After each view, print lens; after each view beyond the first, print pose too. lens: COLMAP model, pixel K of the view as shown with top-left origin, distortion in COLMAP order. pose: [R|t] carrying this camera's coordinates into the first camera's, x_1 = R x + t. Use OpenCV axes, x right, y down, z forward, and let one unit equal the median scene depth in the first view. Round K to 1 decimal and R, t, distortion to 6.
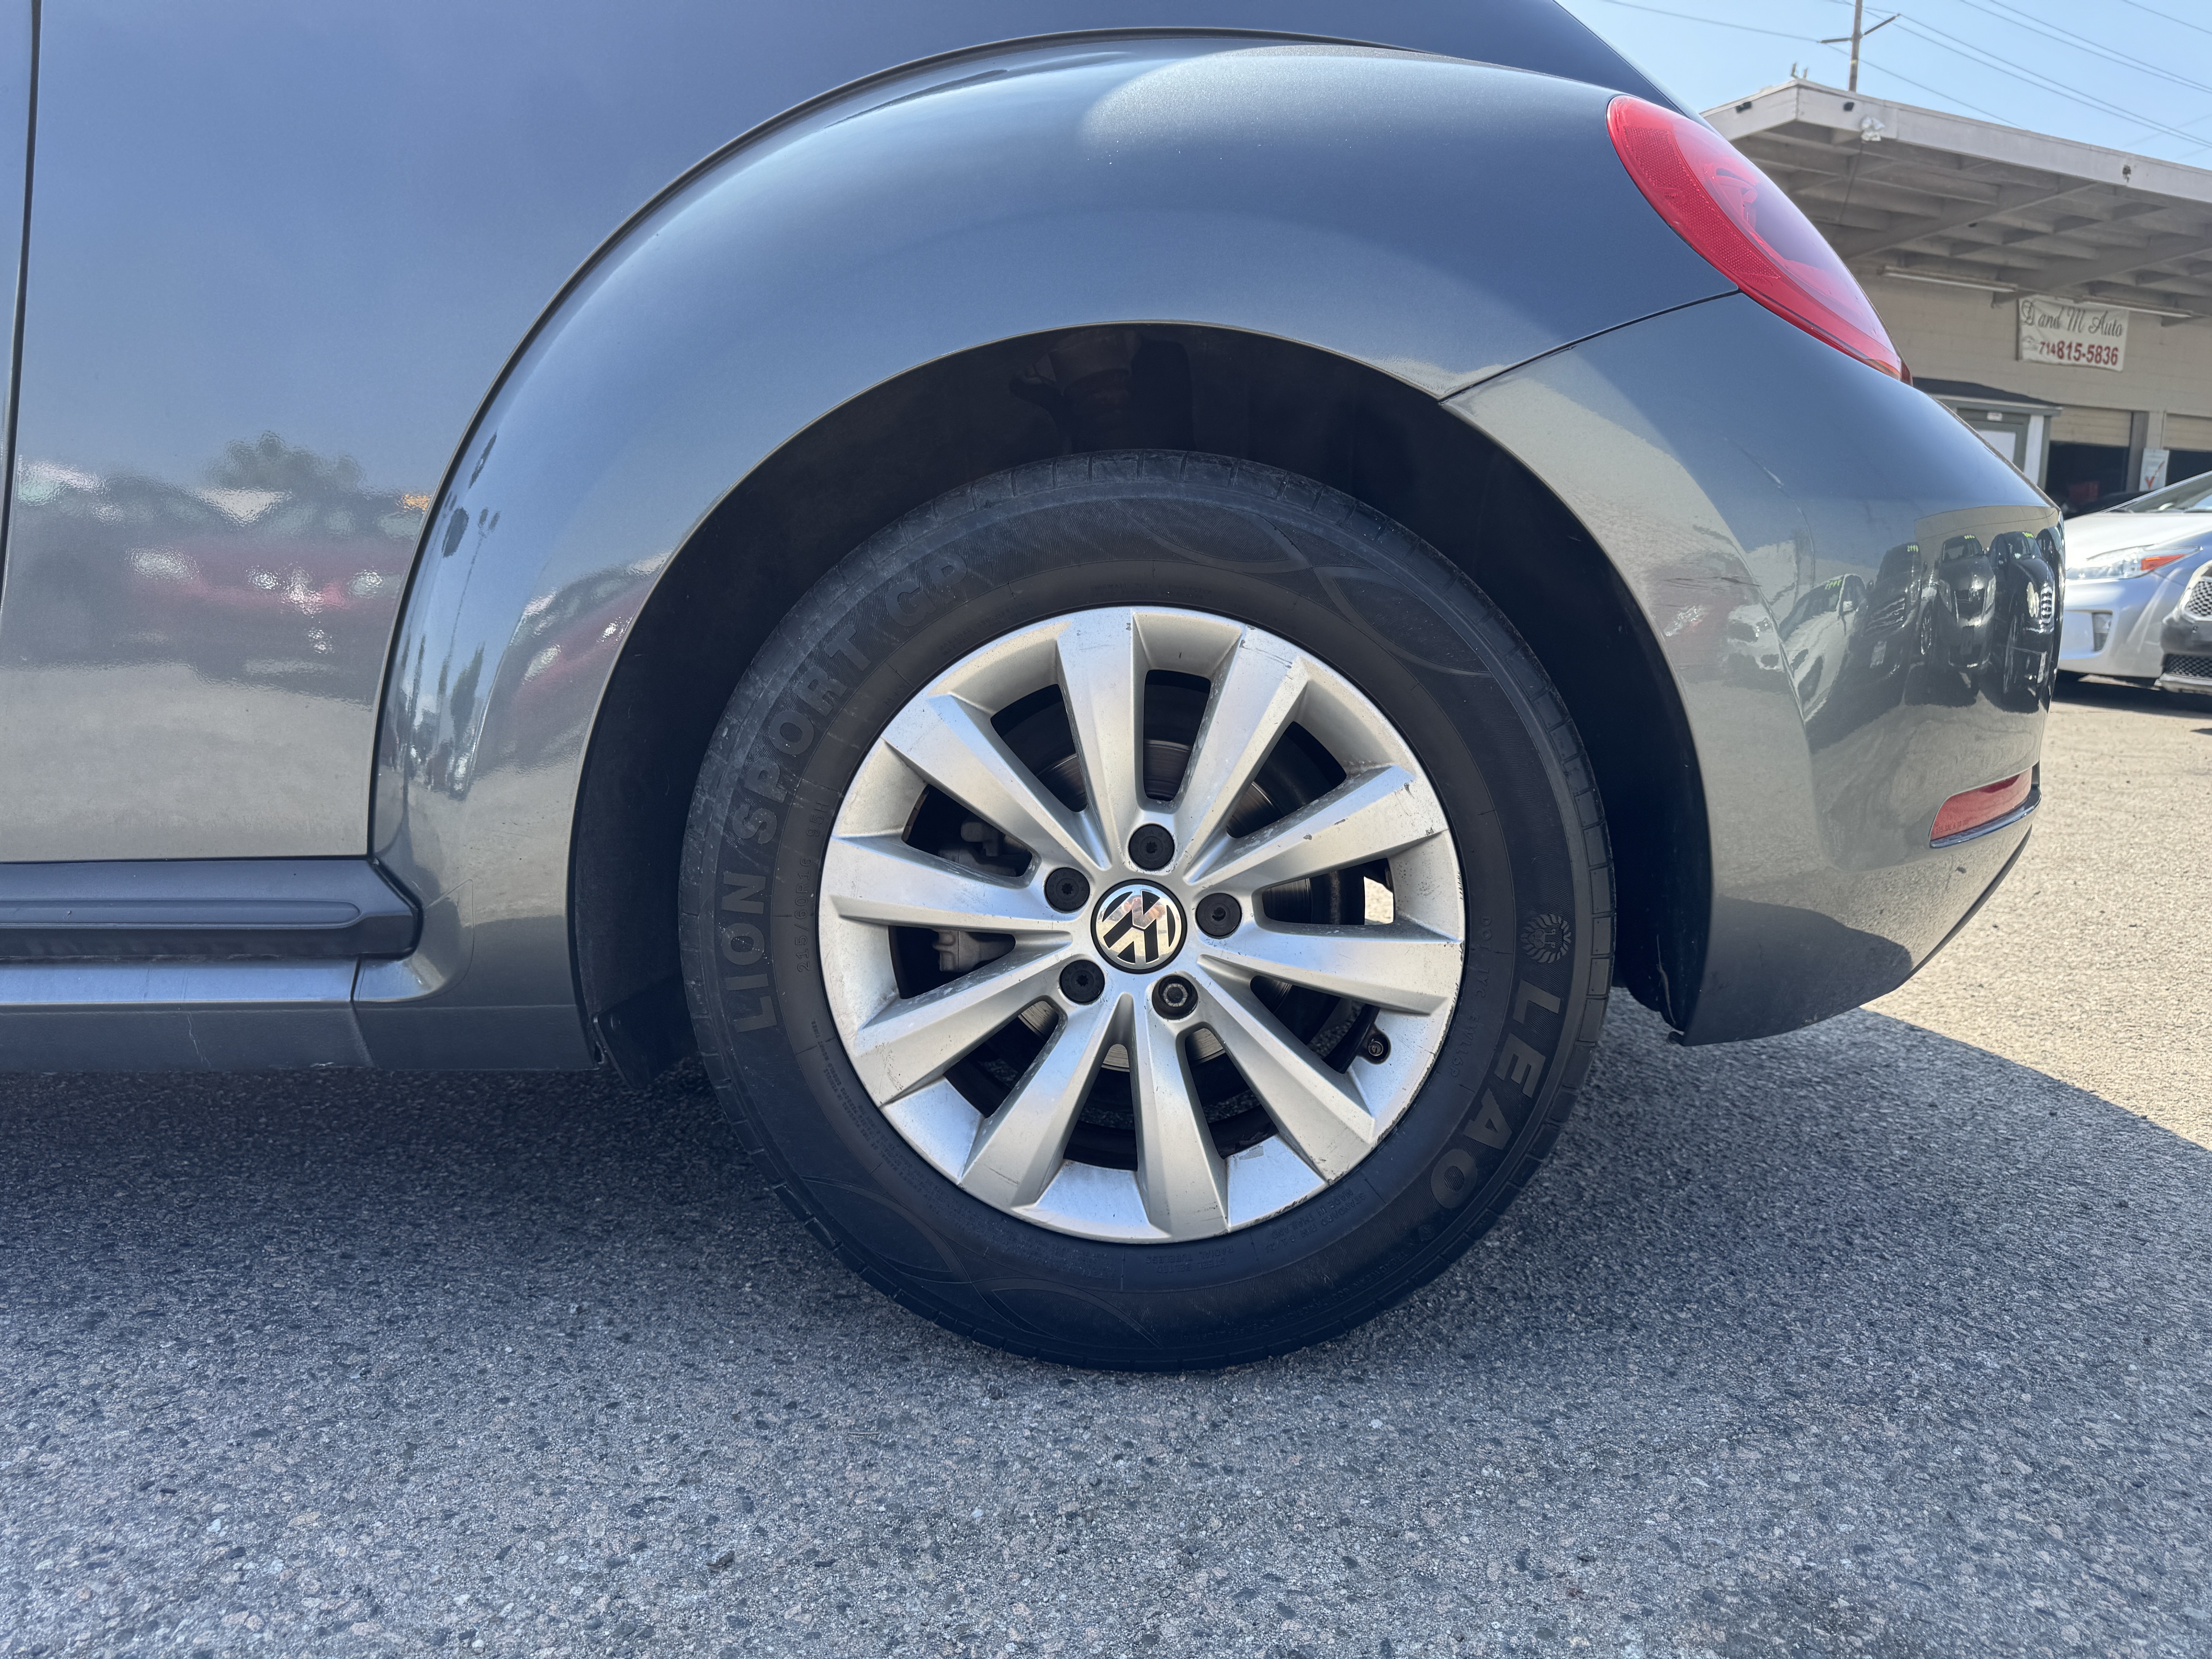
lens RADIAL K [[1581.9, 0, 1144.3], [0, 1581.9, 811.9], [0, 0, 1]] dist [0.079301, -0.078348]
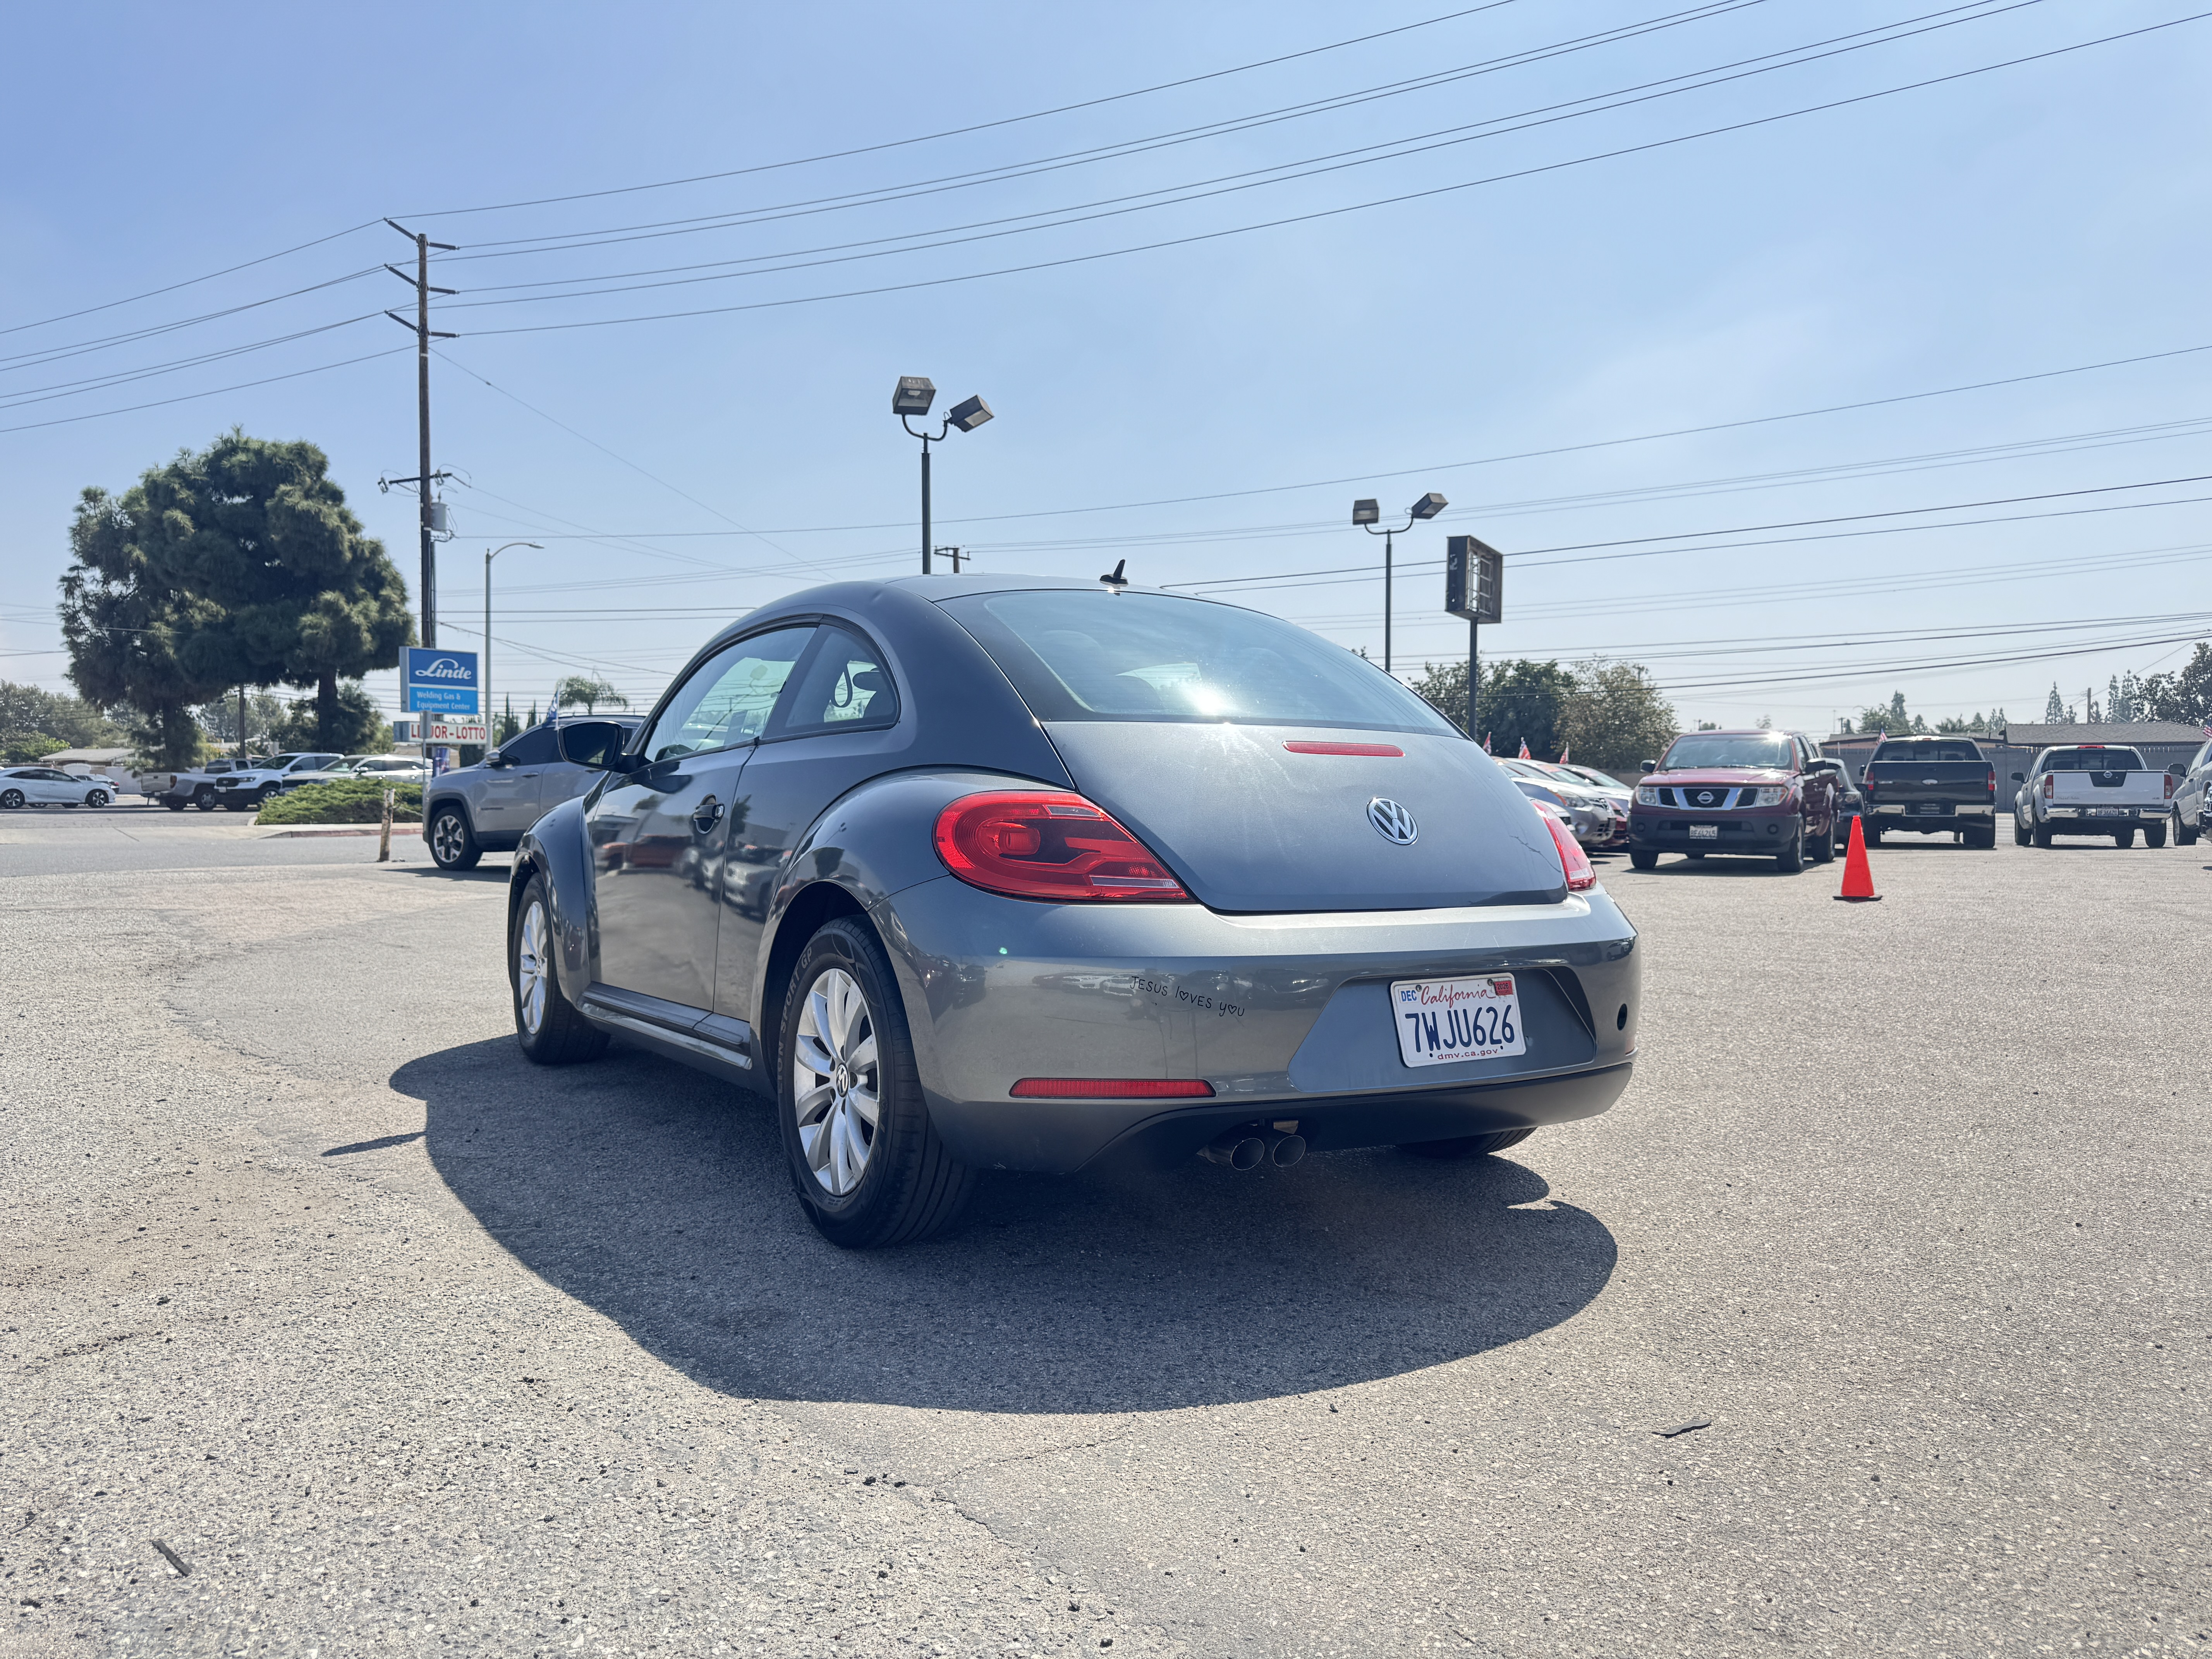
lens RADIAL K [[1568.6, 0, 1106.4], [0, 1568.6, 804.3], [0, 0, 1]] dist [0.032641, -0.039237]
pose [[0.545548, -0.001091, -0.838079, 2.580006], [-0.115479, 0.990363, -0.076460, -0.253492], [0.830085, 0.138494, 0.540165, -0.203294]]
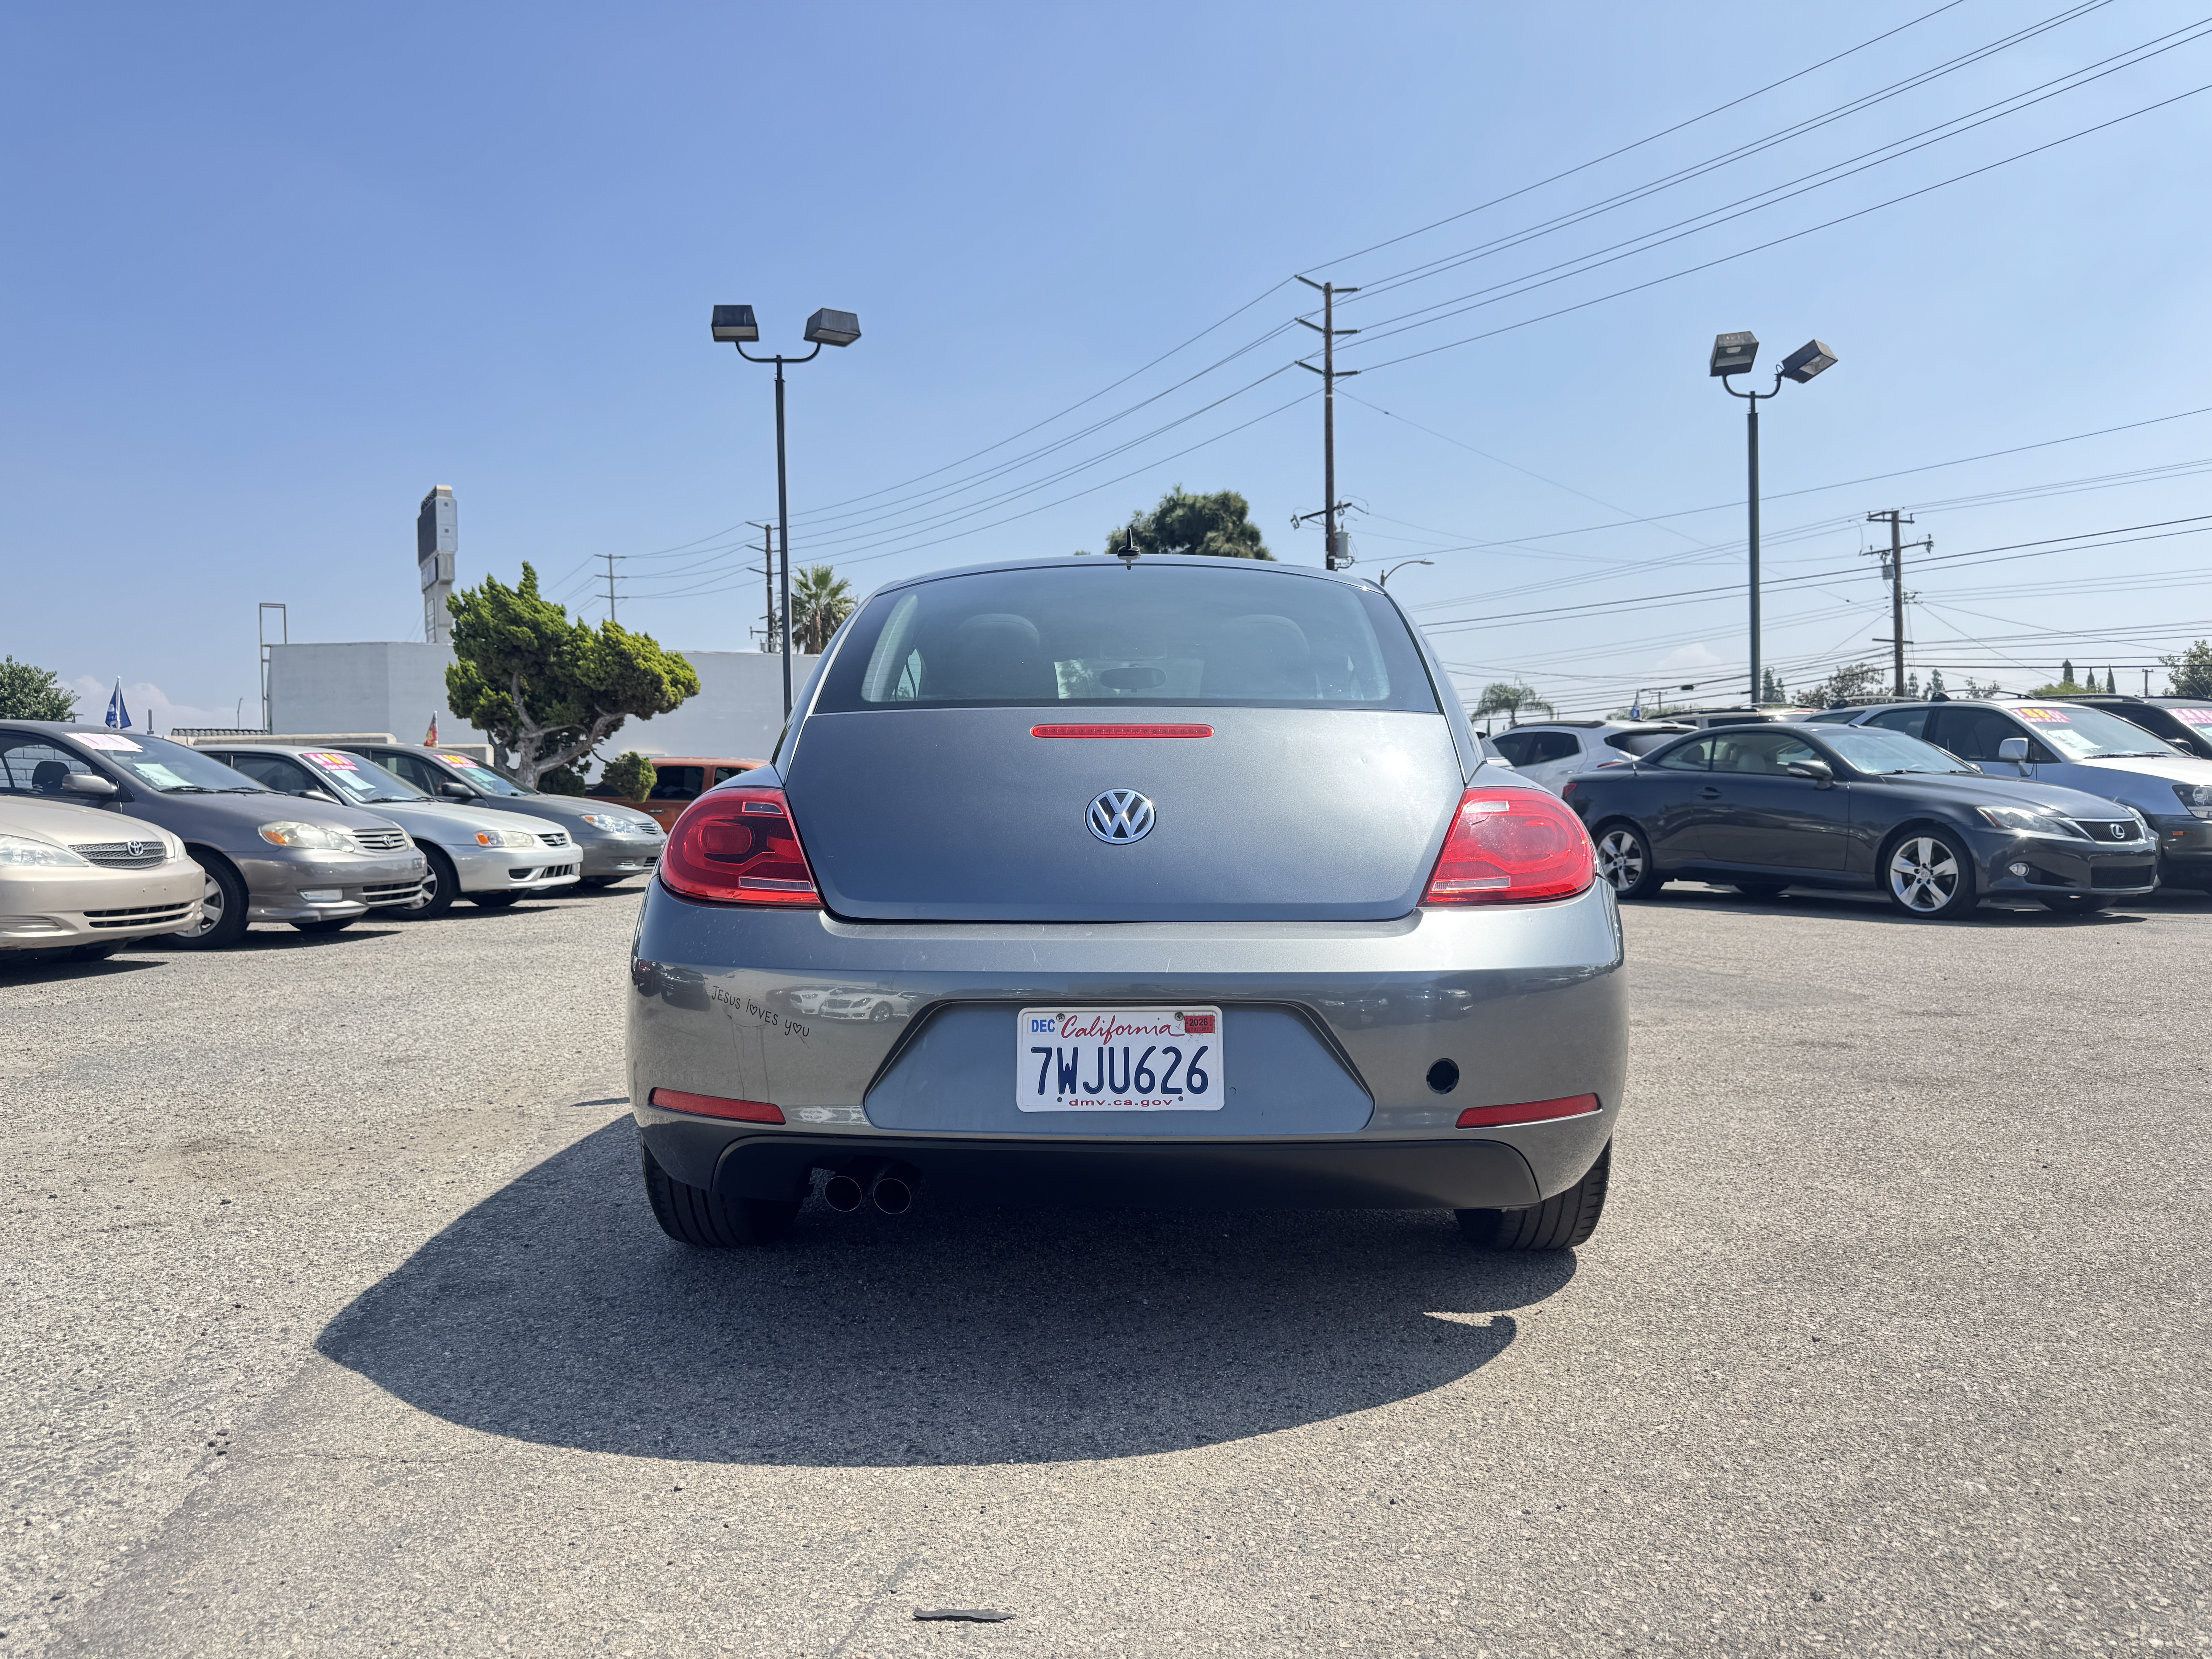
lens RADIAL K [[1555.0, 0, 1106.0], [0, 1555.0, 829.5], [0, 0, 1]] dist [0.094657, -0.200355]
pose [[-0.016380, 0.008186, -0.999832, 2.805188], [-0.123410, 0.992304, 0.010146, -0.489826], [0.992221, 0.123556, -0.015244, 1.693220]]
